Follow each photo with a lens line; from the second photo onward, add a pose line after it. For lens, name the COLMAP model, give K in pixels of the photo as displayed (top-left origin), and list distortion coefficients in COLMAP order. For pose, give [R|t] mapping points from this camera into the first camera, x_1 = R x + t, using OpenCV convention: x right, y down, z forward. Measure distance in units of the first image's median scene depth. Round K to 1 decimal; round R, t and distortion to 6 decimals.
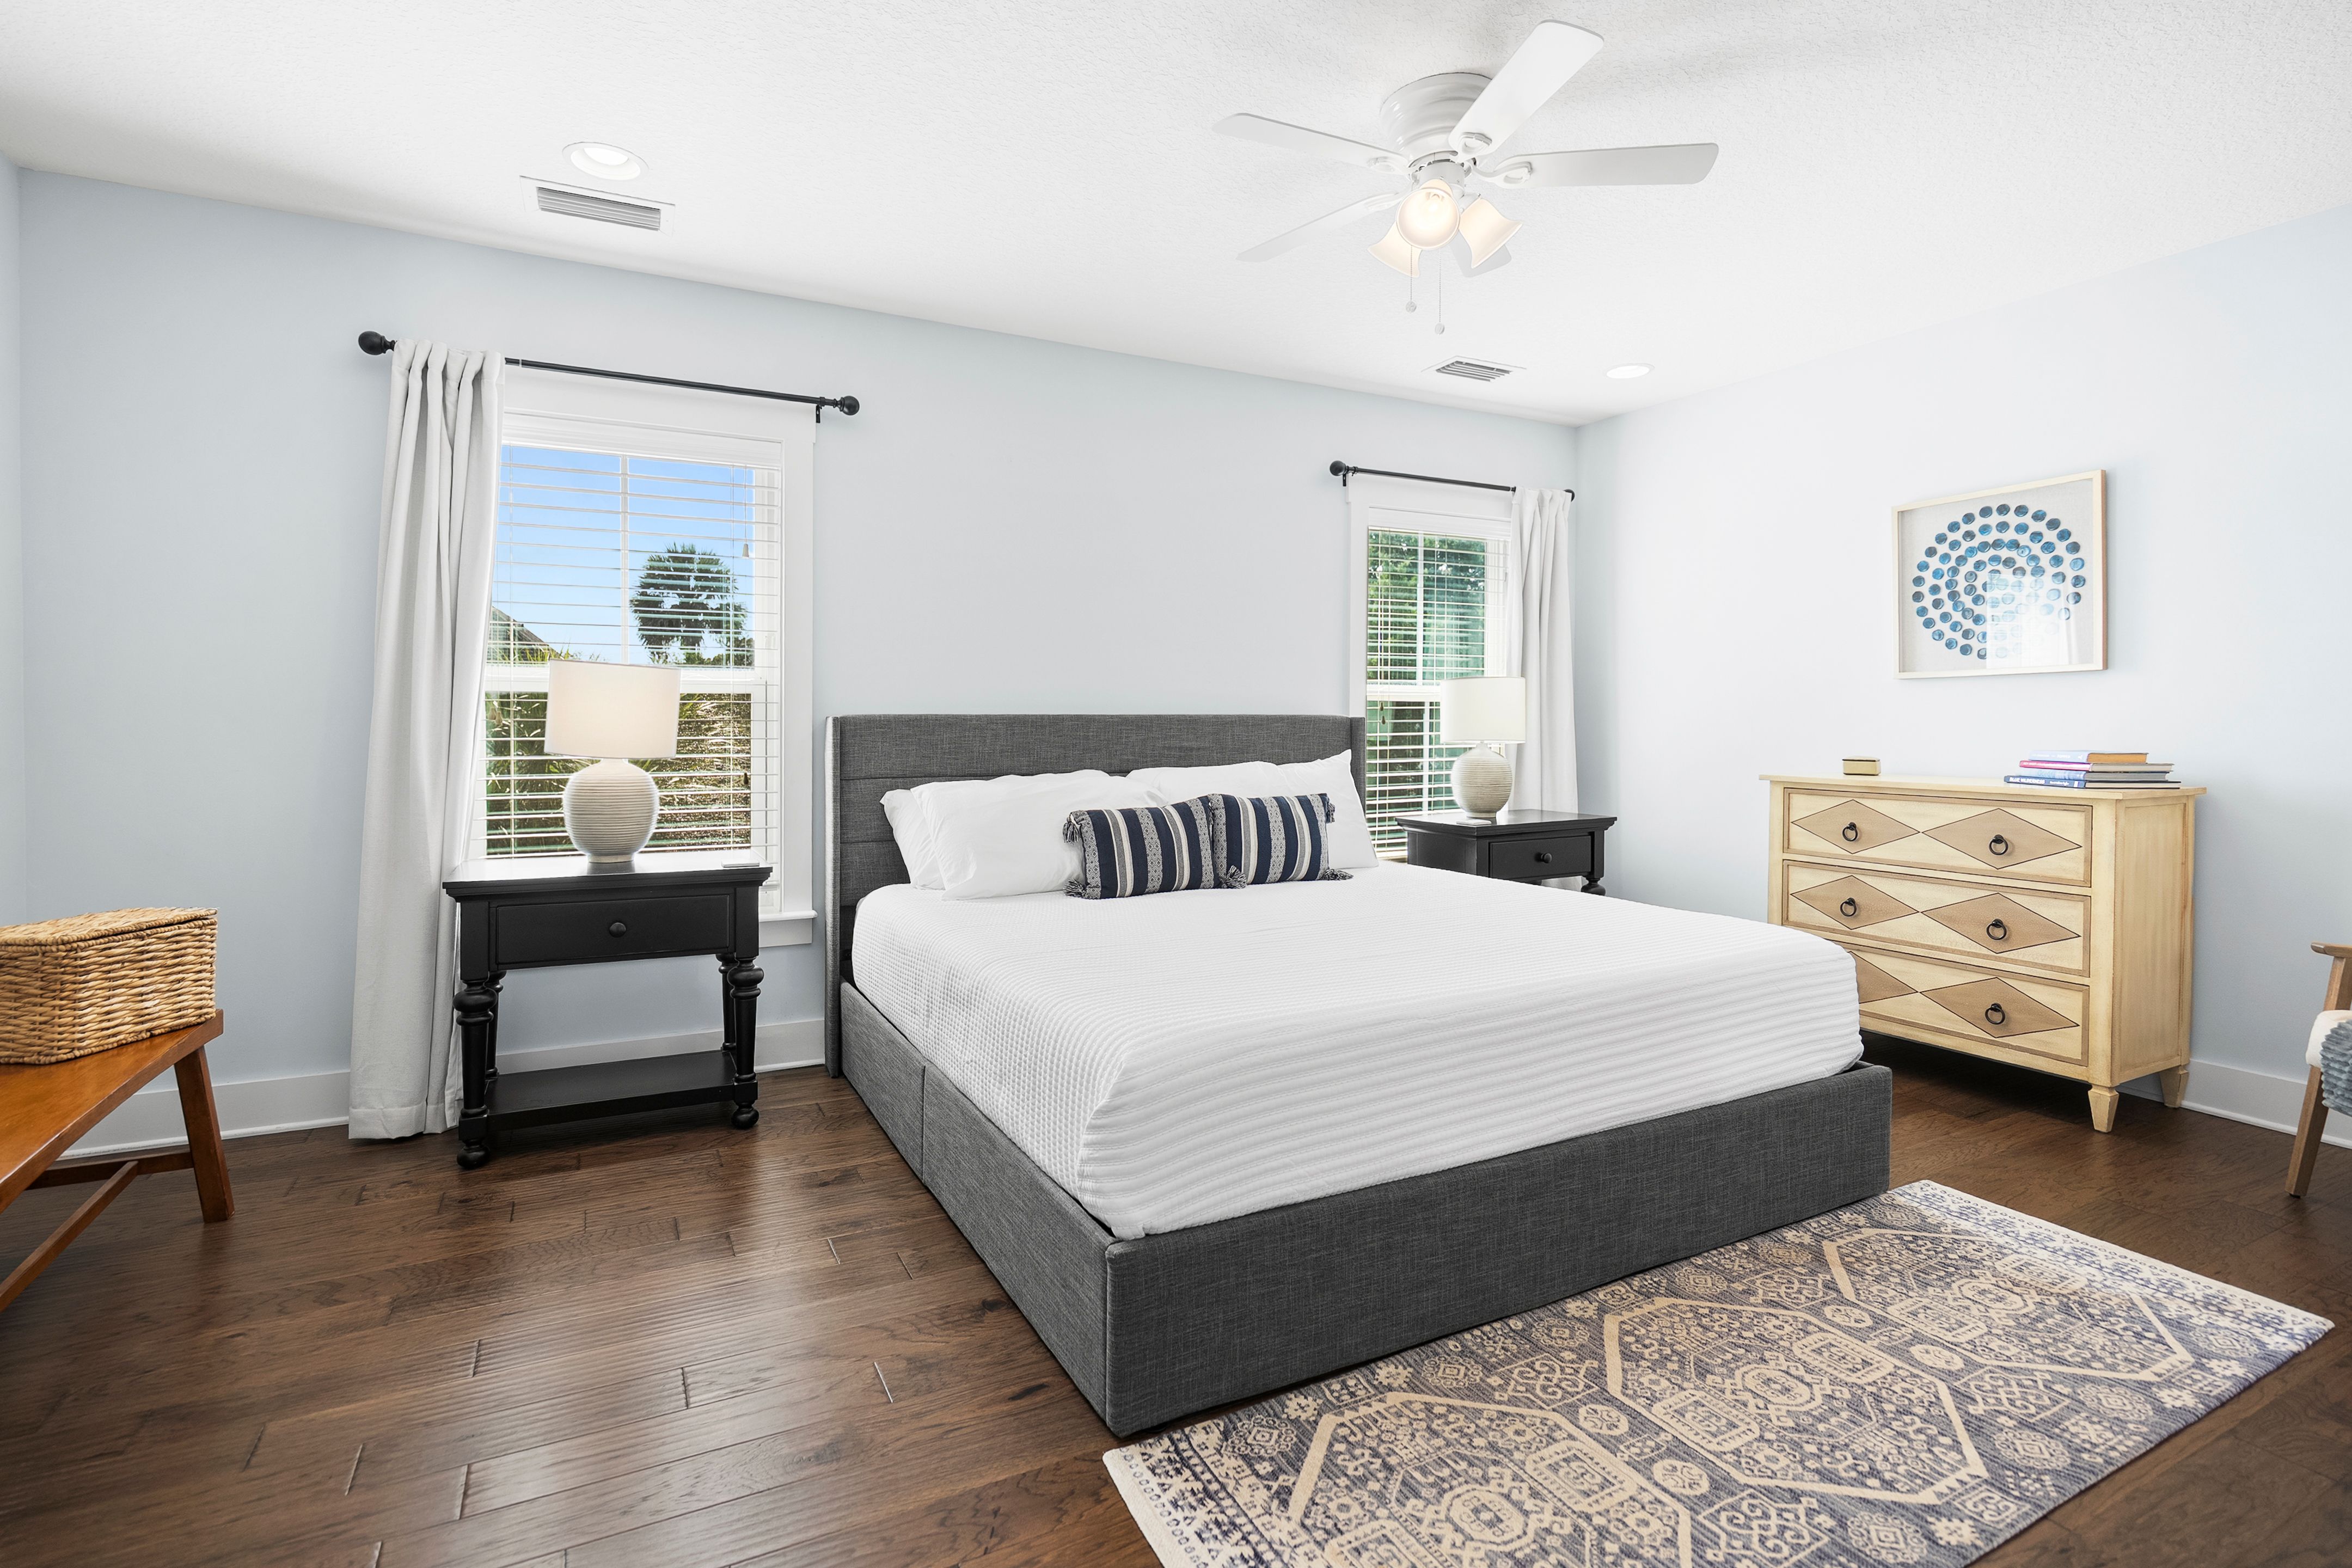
lens RADIAL K [[1108.6, 0, 1175.3], [0, 1108.6, 728.0], [0, 0, 1]] dist [-0.002254, 0.000210]
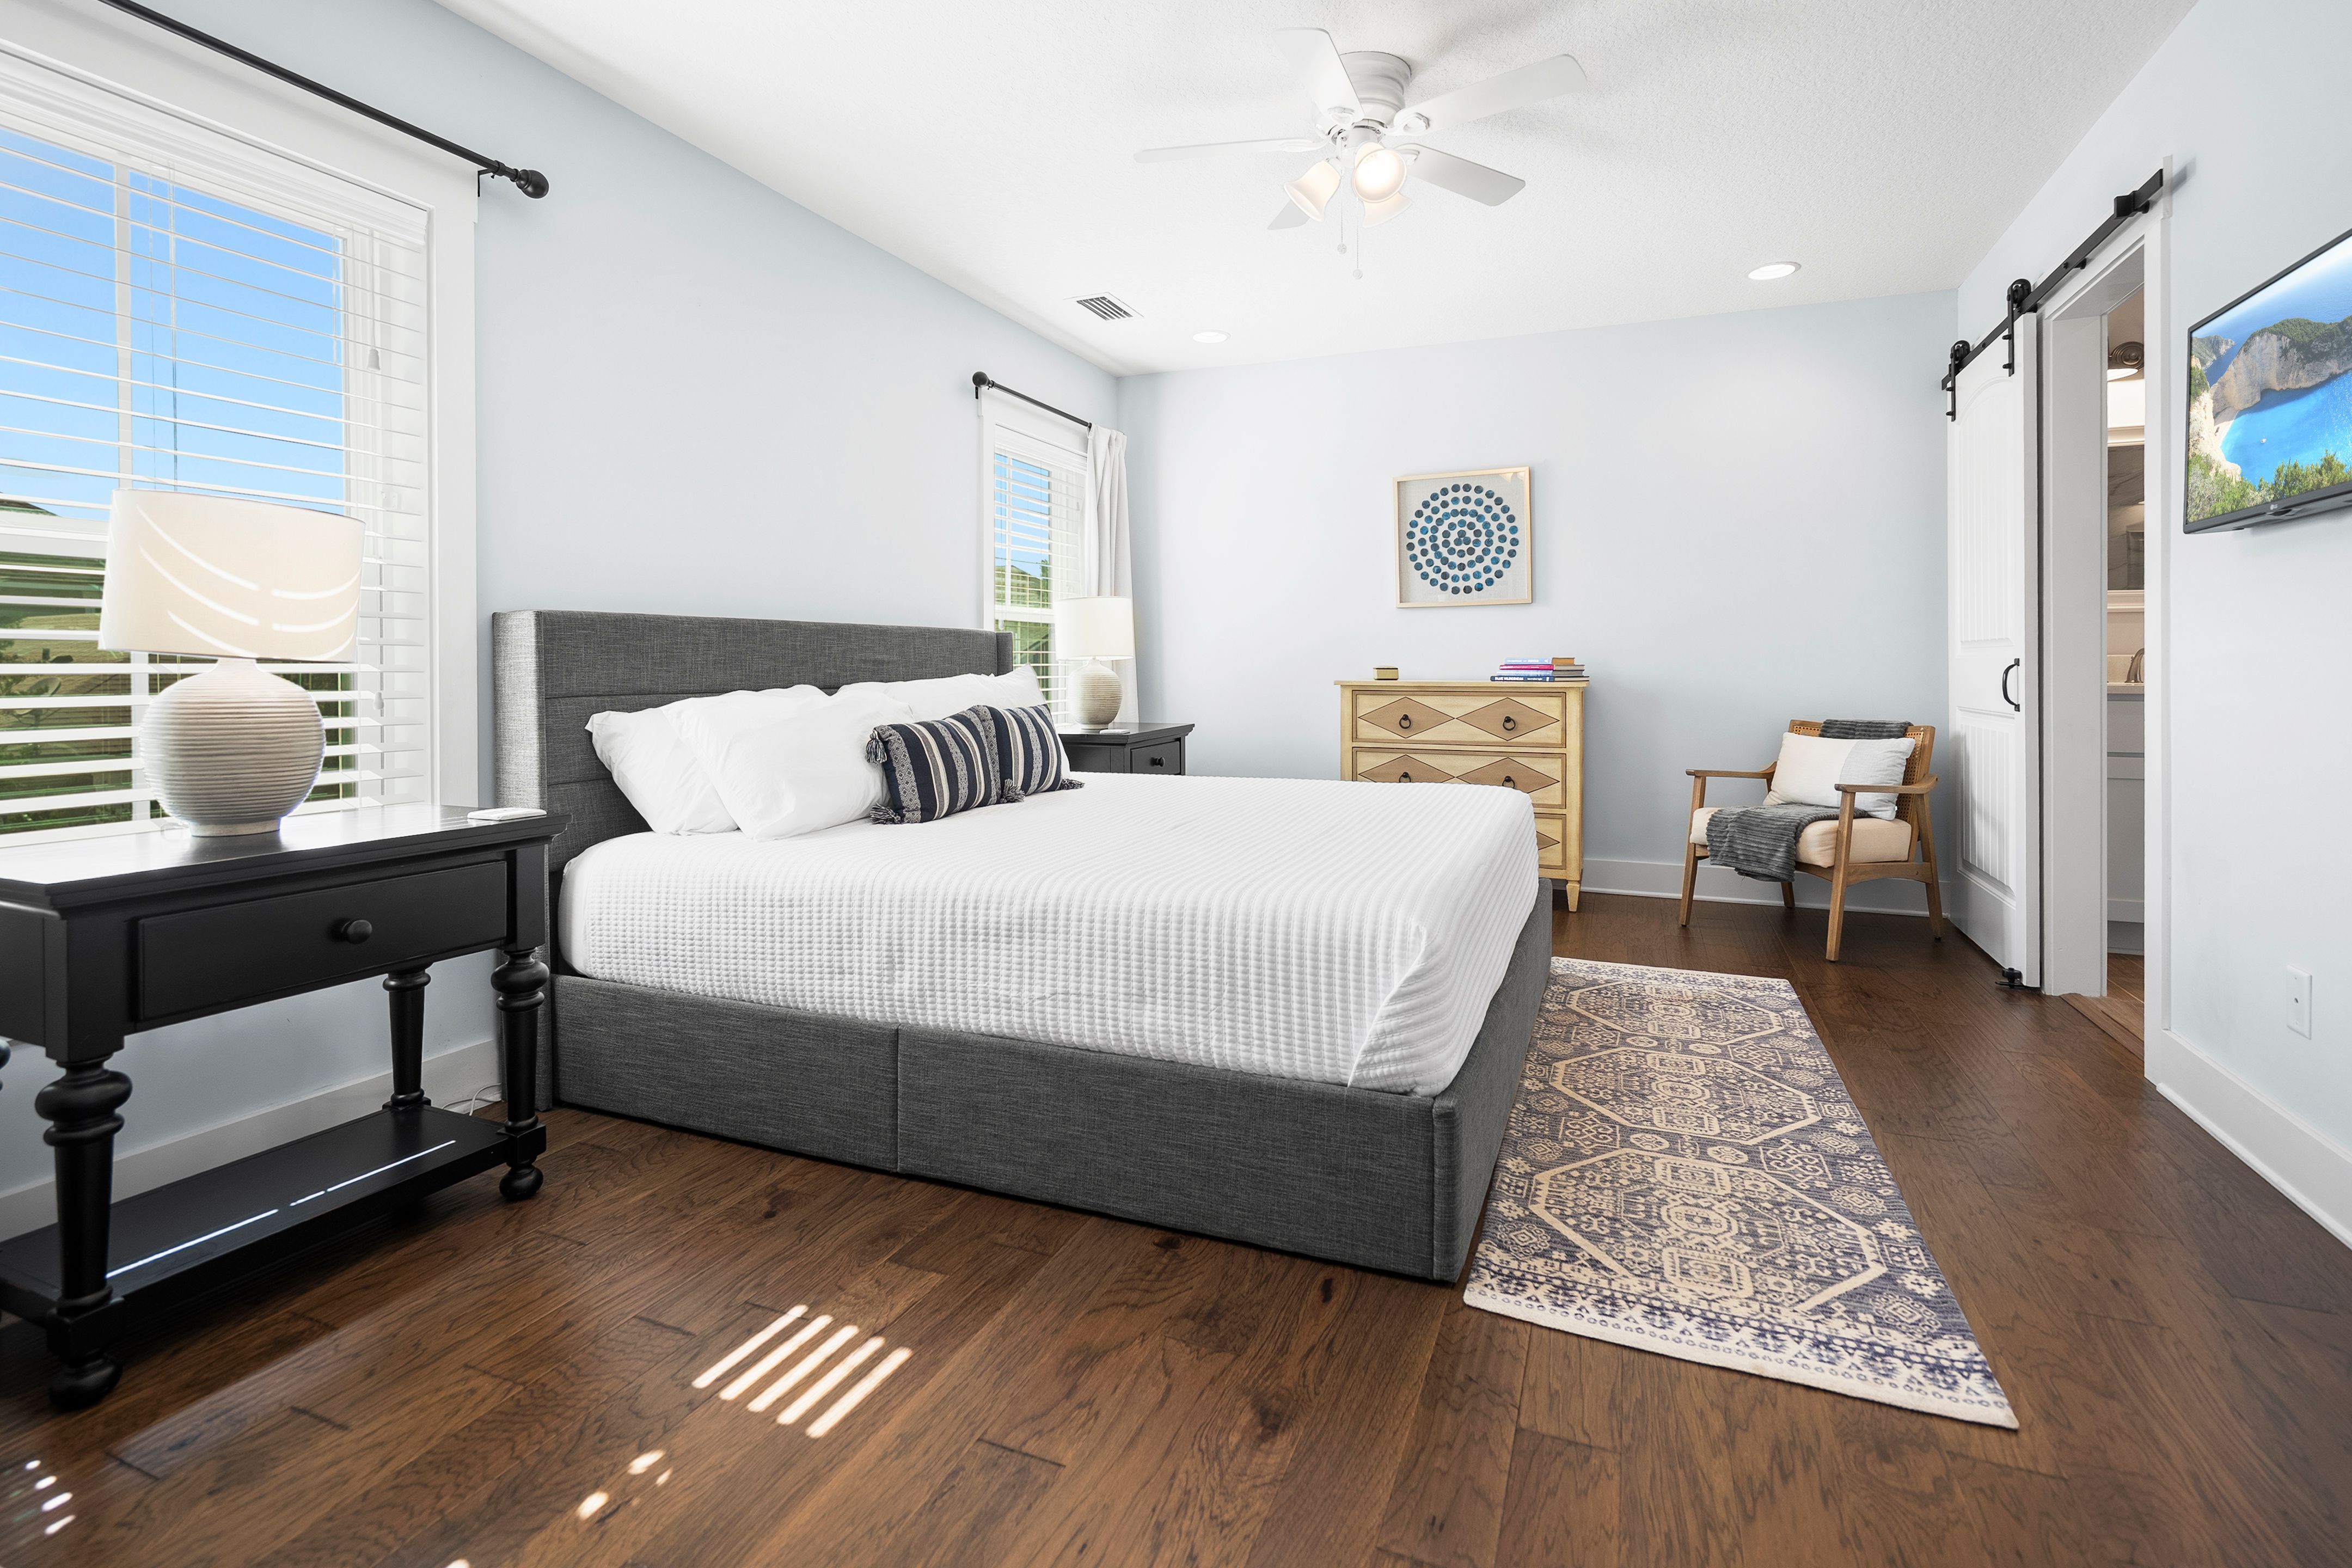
lens RADIAL K [[1098.9, 0, 1175.0], [0, 1098.9, 669.3], [0, 0, 1]] dist [-0.004300, 0.000717]
pose [[0.763658, -0.005577, 0.645596, -0.442659], [0.007493, 0.999972, -0.000225, 0.030434], [-0.645577, 0.005009, 0.763679, 0.184395]]
